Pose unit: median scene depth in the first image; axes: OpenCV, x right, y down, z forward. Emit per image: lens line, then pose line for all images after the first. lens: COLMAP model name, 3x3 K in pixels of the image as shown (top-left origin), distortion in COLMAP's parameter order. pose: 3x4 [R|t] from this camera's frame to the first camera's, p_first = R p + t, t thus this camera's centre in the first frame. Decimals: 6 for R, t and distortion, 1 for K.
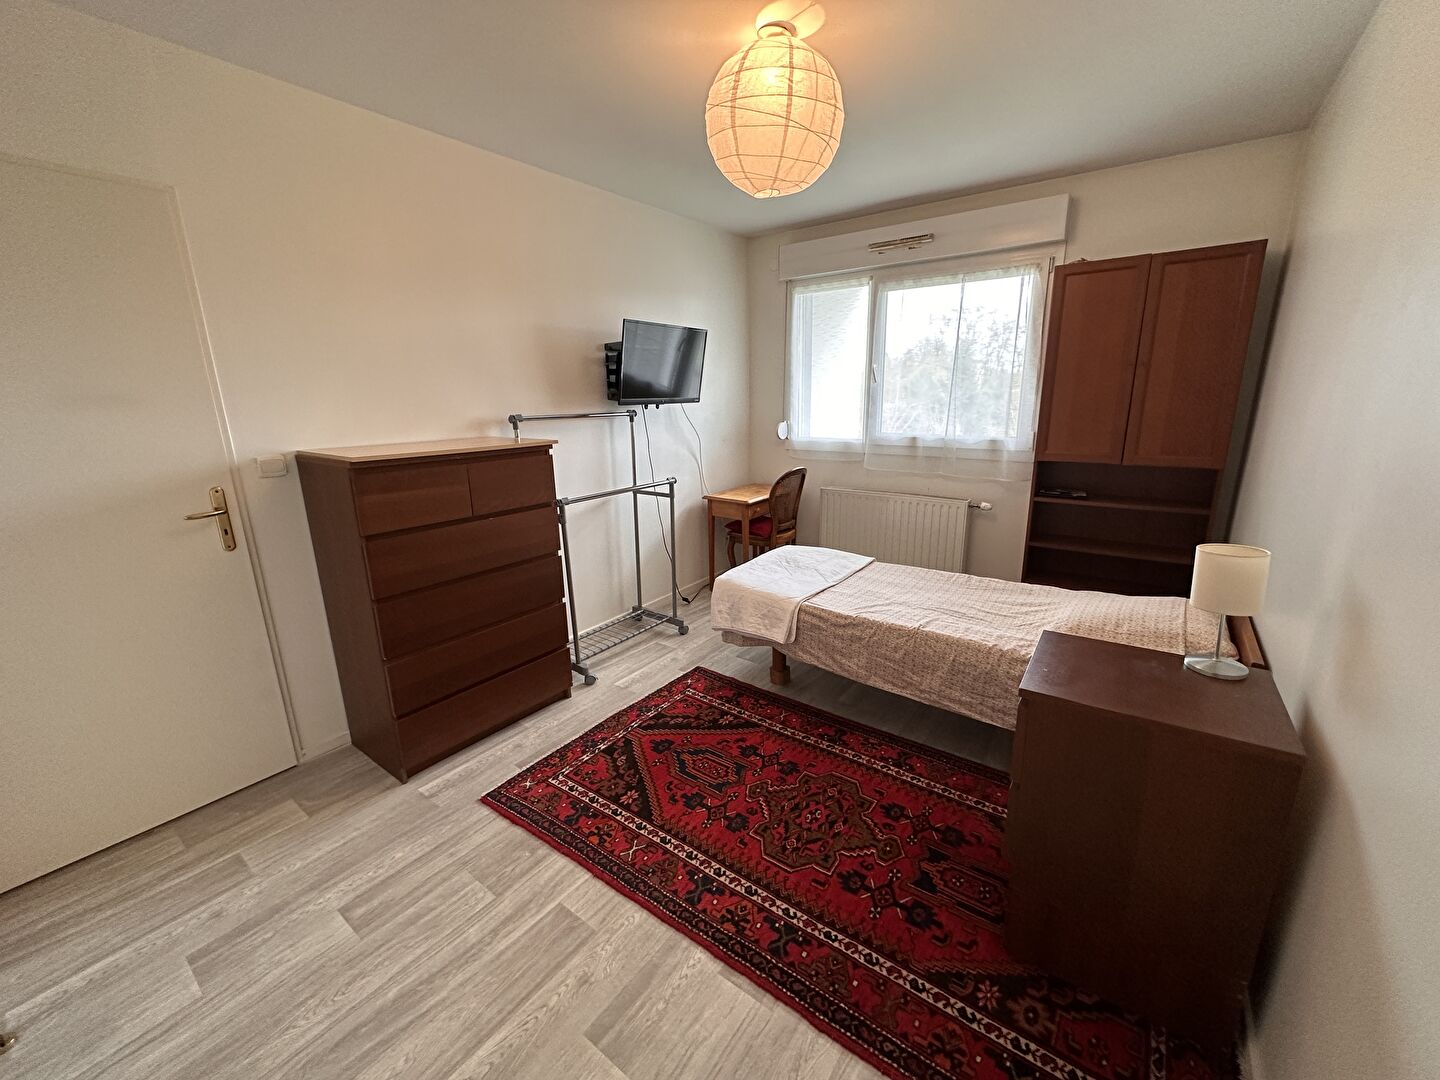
lens RADIAL K [[574.8, 0, 722.4], [0, 574.8, 541.5], [0, 0, 1]] dist [-0.003516, 0.000770]
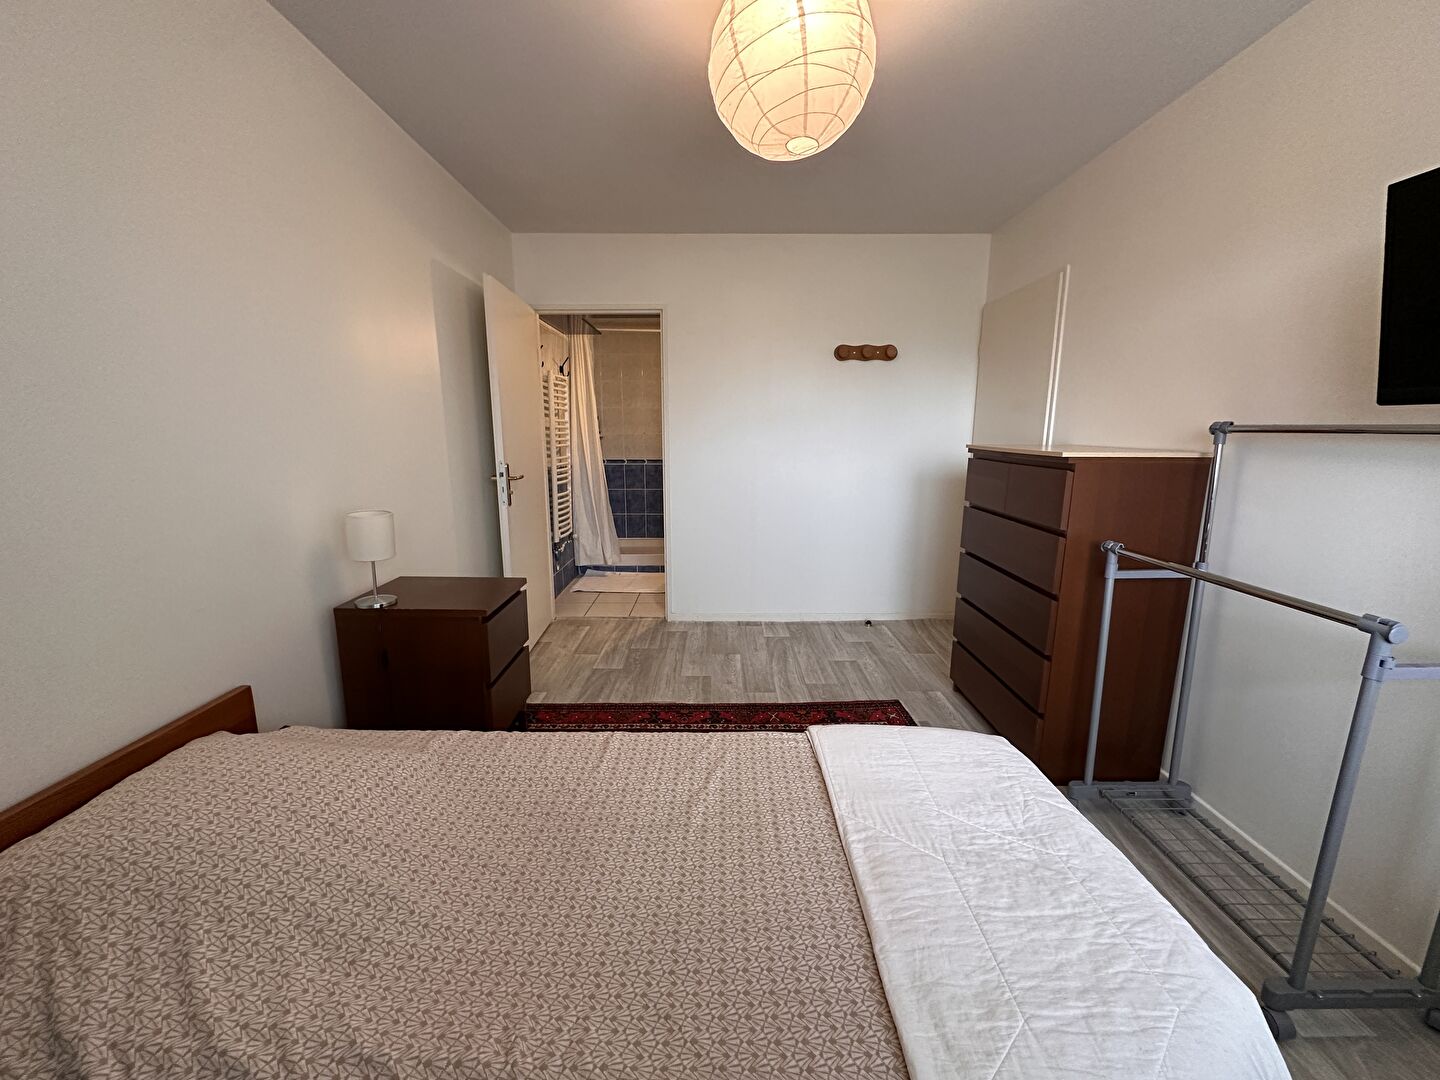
lens RADIAL K [[574.8, 0, 721.1], [0, 574.8, 537.1], [0, 0, 1]] dist [-0.003516, 0.000770]
pose [[-0.803648, 0.127420, -0.581304, 0.839346], [-0.135586, 0.911914, 0.387335, -0.476329], [0.579454, 0.390098, -0.715581, 2.040758]]
